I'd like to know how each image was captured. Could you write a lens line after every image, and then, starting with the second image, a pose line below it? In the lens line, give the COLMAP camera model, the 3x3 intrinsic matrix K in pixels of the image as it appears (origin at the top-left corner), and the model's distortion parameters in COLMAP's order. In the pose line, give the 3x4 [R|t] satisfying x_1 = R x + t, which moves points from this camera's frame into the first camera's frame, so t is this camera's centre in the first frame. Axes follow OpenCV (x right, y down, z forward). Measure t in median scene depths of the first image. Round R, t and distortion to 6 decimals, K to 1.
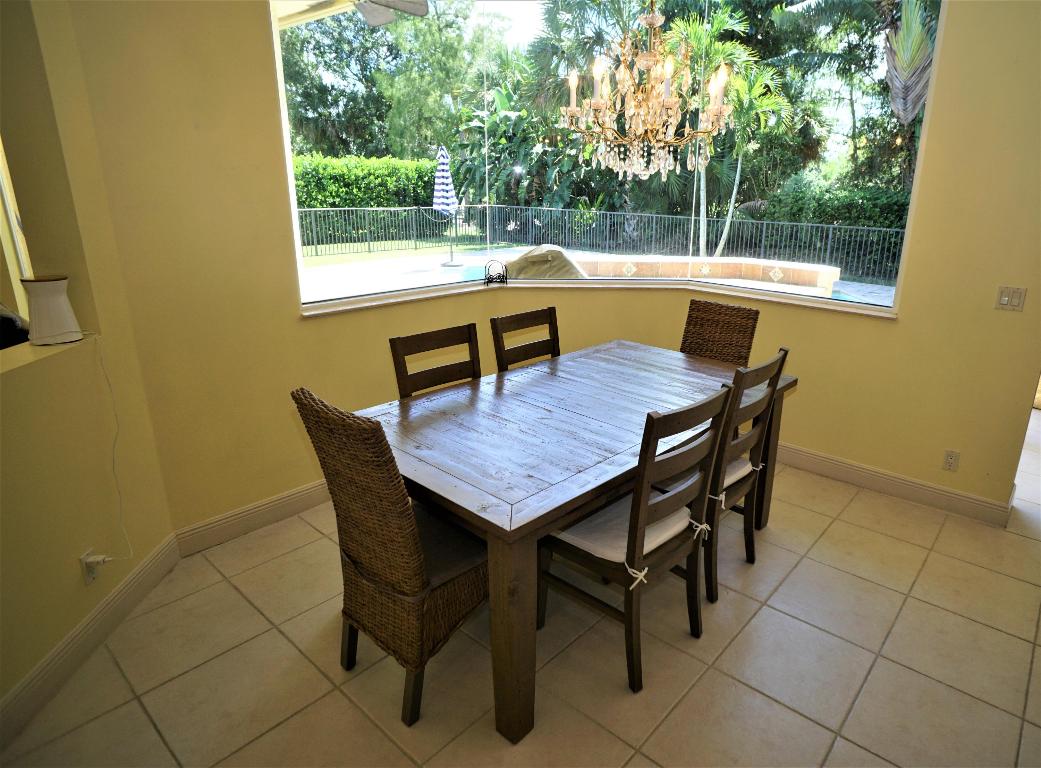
lens RADIAL K [[618.9, 0, 581.7], [0, 618.9, 373.7], [0, 0, 1]] dist [-0.032048, -0.000620]
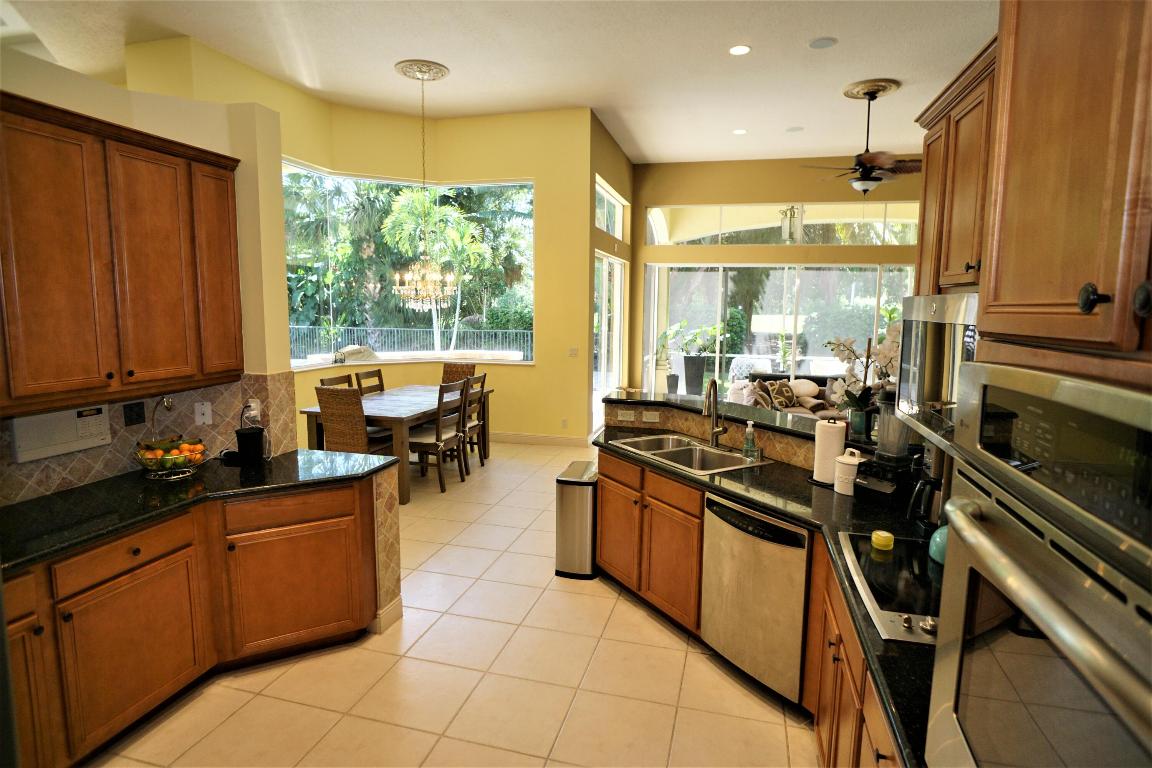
lens RADIAL K [[609.7, 0, 579.3], [0, 609.7, 377.0], [0, 0, 1]] dist [-0.034106, 0.011610]
pose [[0.907868, -0.061466, 0.414727, -0.075085], [0.131752, 0.980909, -0.143036, 0.079122], [-0.398018, 0.184499, 0.898634, -0.291387]]
